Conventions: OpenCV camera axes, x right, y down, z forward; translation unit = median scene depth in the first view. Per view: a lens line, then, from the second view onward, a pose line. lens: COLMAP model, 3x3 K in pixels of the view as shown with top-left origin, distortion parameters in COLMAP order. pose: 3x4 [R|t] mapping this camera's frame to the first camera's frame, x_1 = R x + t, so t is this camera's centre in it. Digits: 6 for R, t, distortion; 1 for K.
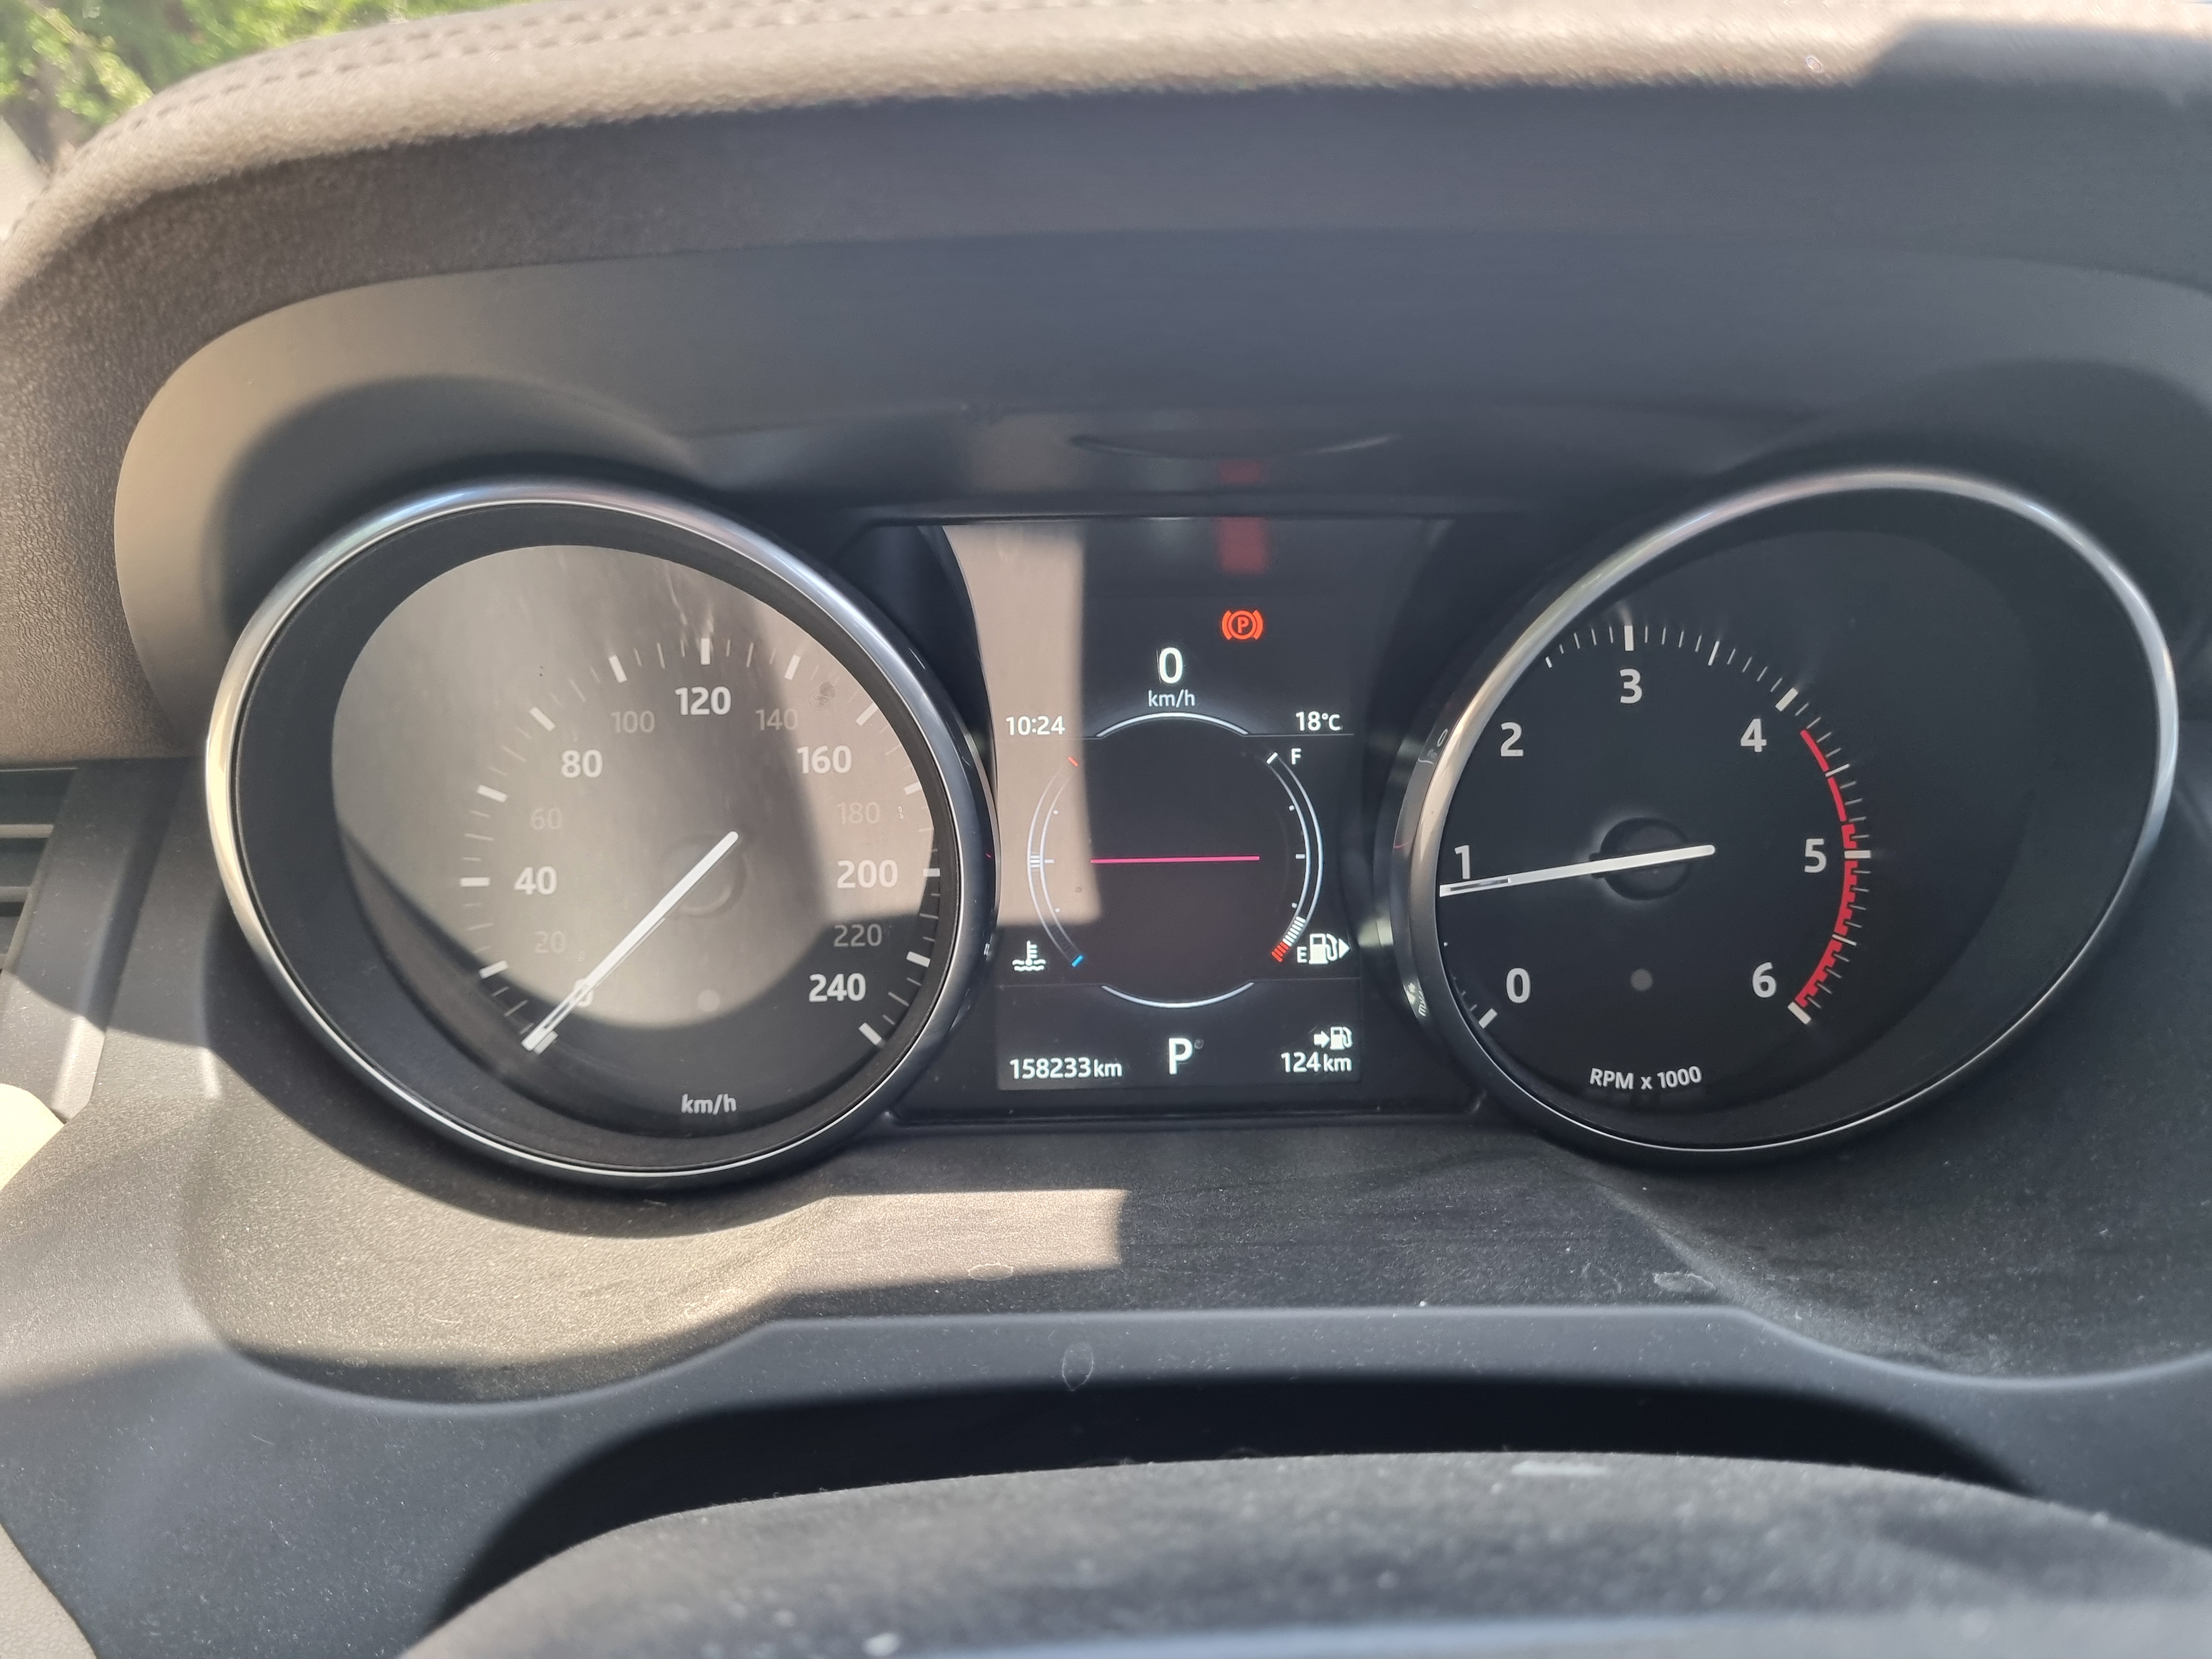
lens RADIAL K [[1657.5, 0, 1102.8], [0, 1657.5, 846.4], [0, 0, 1]] dist [0.048885, -0.037608]
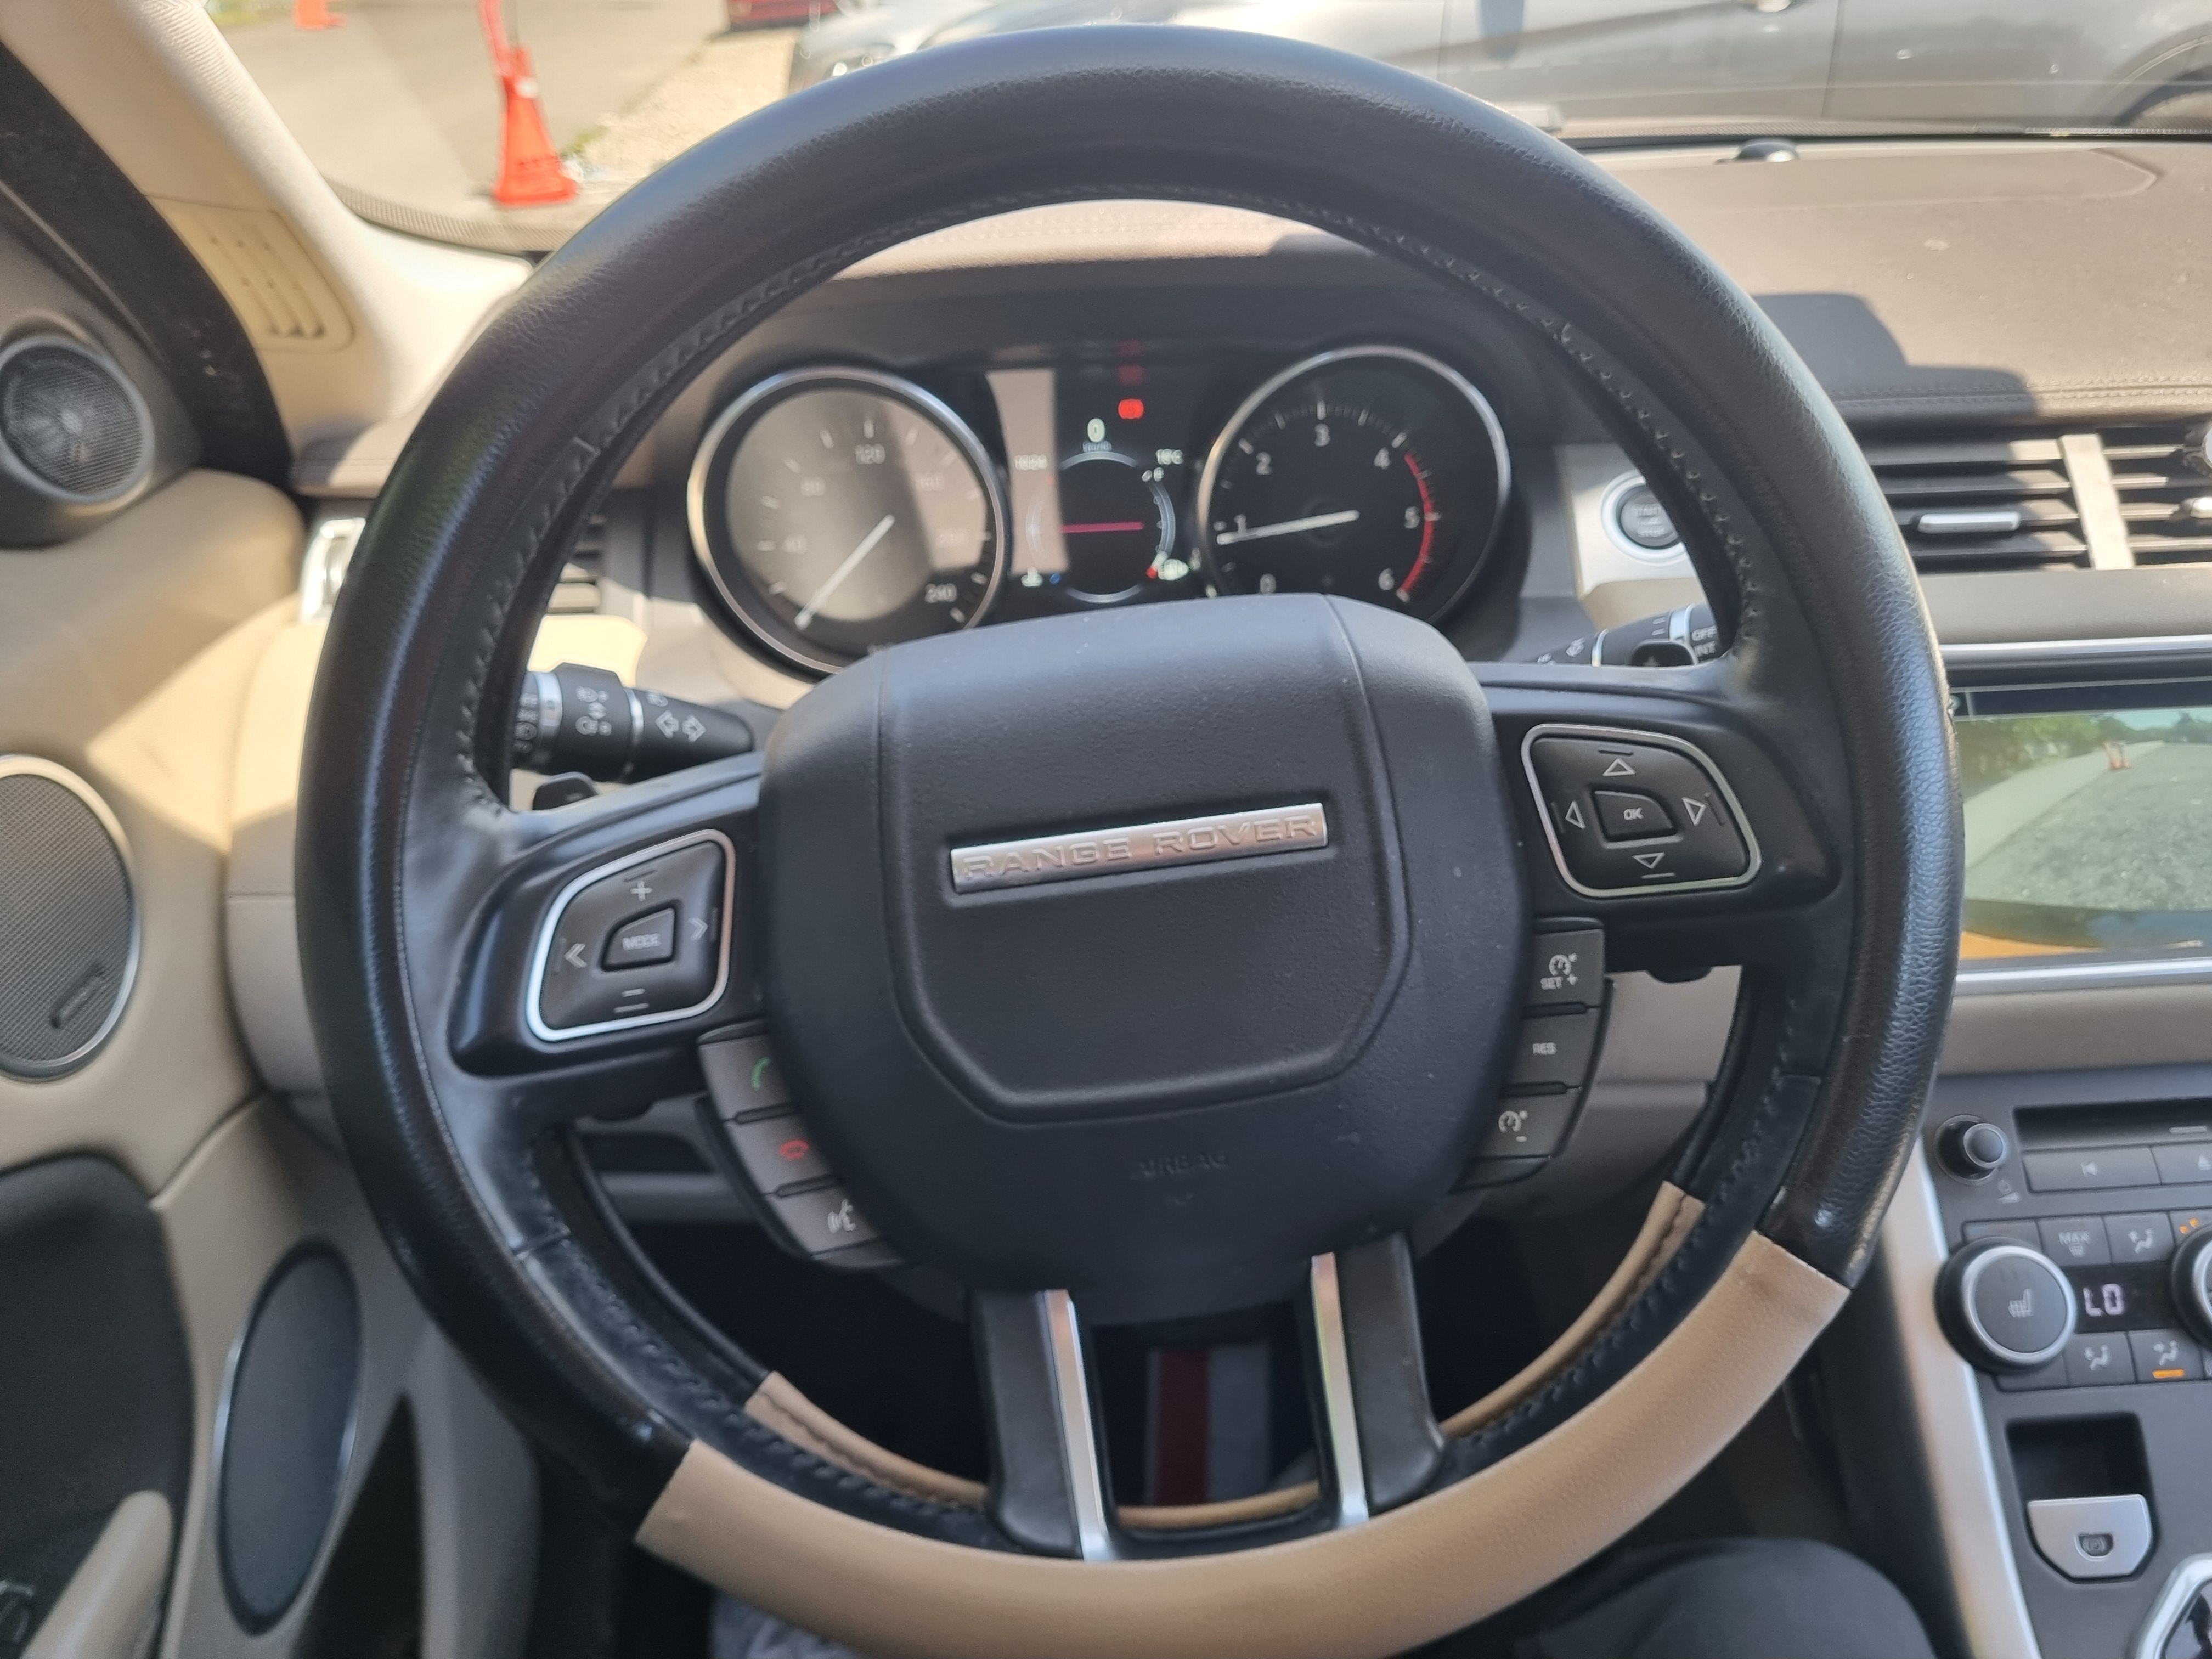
lens RADIAL K [[1657.5, 0, 1123.6], [0, 1657.5, 866.0], [0, 0, 1]] dist [0.048885, -0.037608]
pose [[0.999661, -0.022070, -0.013827, 0.090691], [0.023925, 0.987971, 0.152777, 0.108552], [0.010289, -0.153056, 0.988164, -1.106589]]
